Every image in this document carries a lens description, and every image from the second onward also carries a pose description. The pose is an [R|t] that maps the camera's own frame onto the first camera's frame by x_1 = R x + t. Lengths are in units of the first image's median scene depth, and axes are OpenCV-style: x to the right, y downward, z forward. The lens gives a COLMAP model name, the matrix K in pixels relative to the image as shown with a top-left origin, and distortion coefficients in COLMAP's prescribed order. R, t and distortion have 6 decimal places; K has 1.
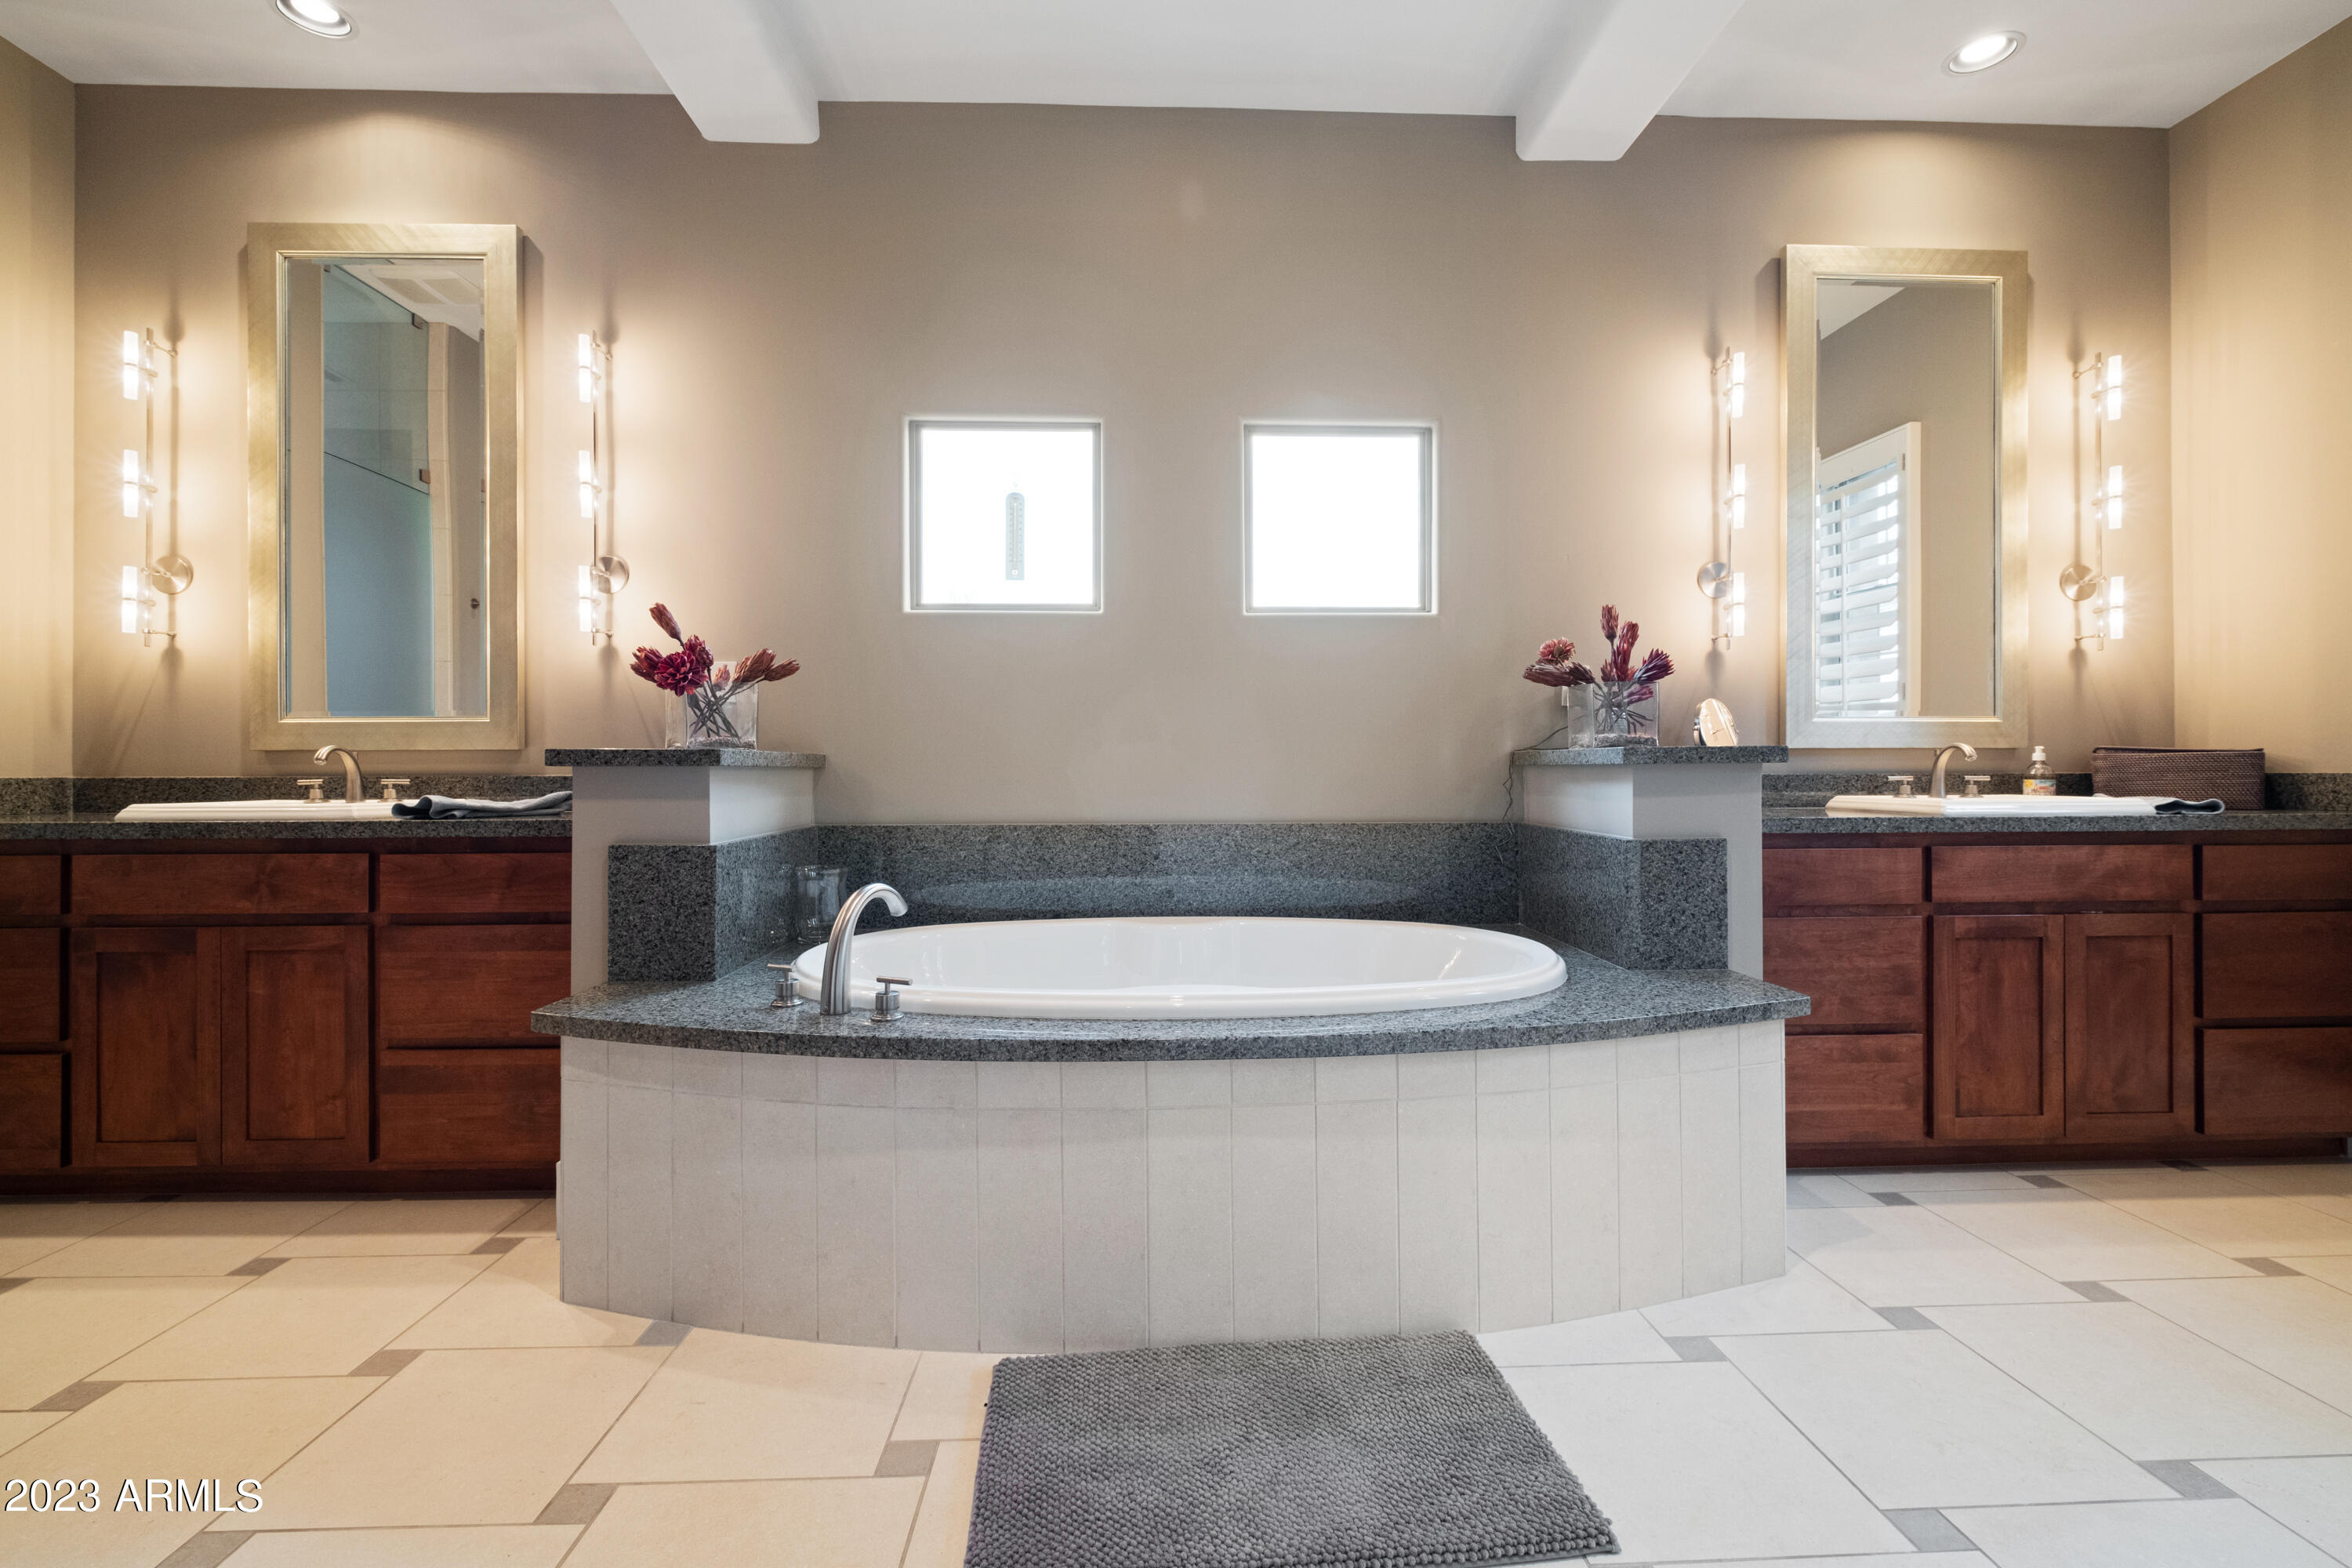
lens RADIAL K [[1044.3, 0, 1173.7], [0, 1044.3, 774.8], [0, 0, 1]] dist [-0.003839, 0.000140]
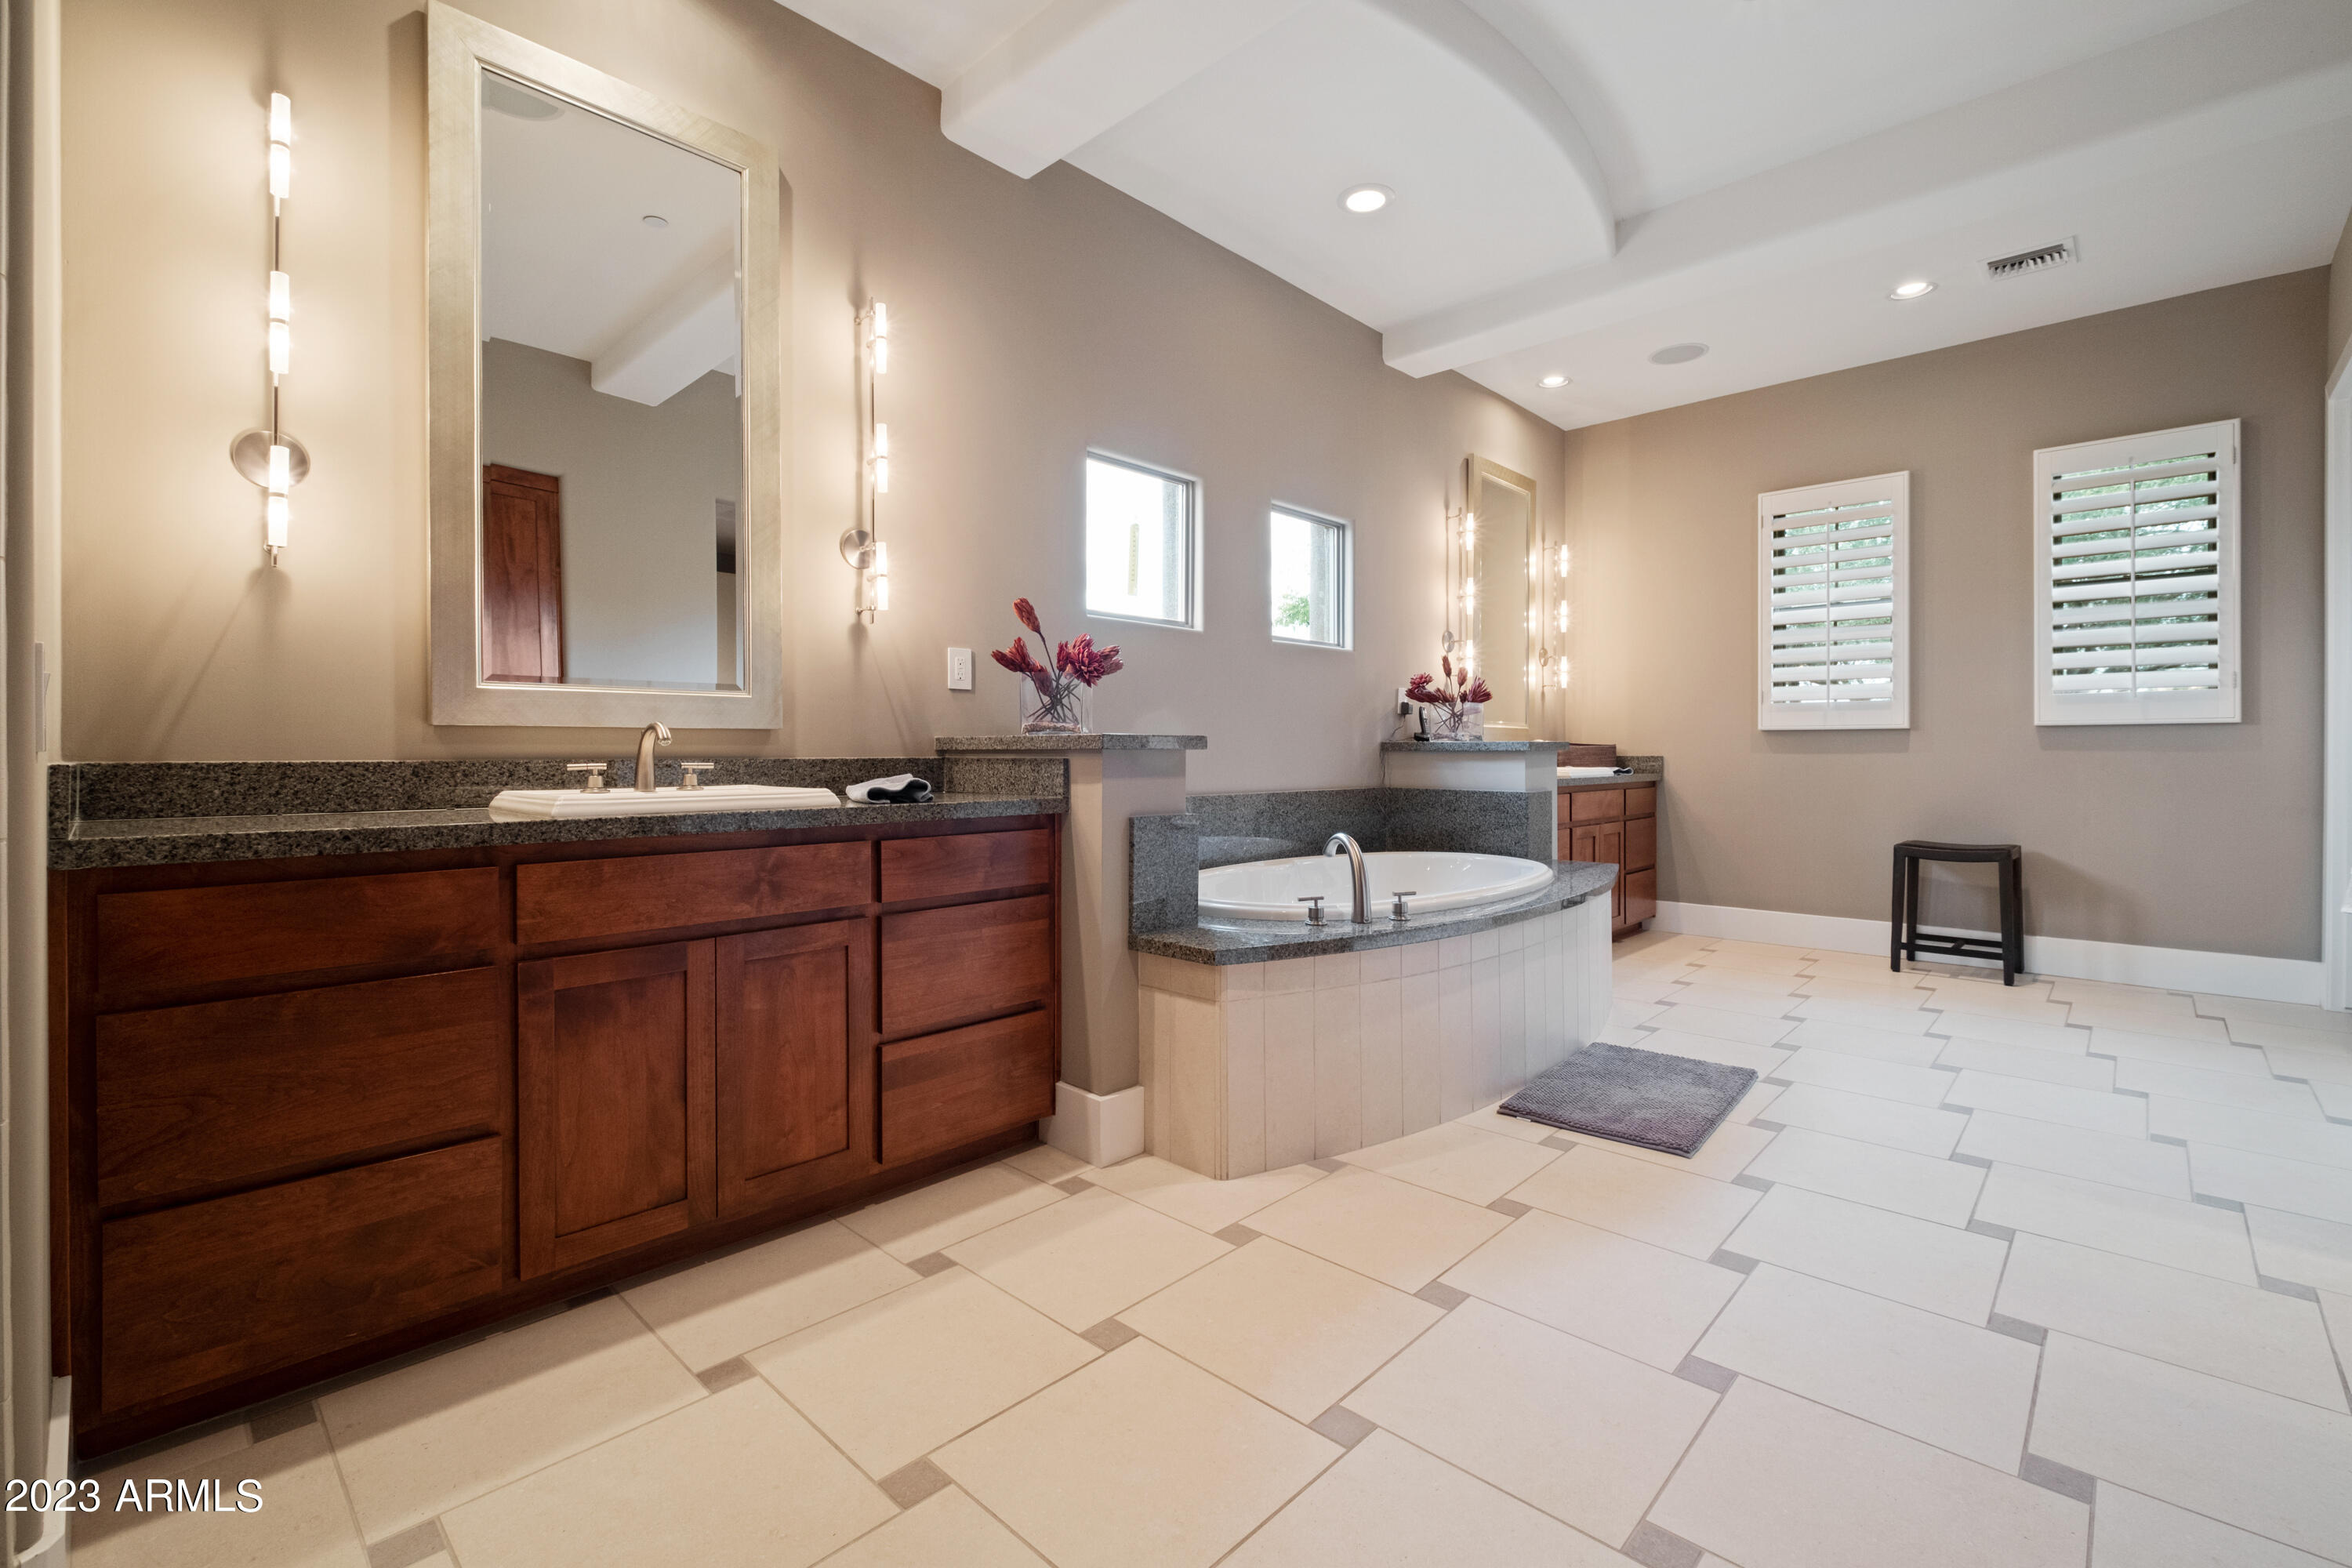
lens RADIAL K [[1044.3, 0, 1183.5], [0, 1044.3, 772.4], [0, 0, 1]] dist [-0.003839, 0.000140]
pose [[0.704608, -0.011251, 0.709508, -1.243227], [0.002265, 0.999905, 0.013607, 0.001756], [-0.709593, -0.007981, 0.704566, 0.135578]]
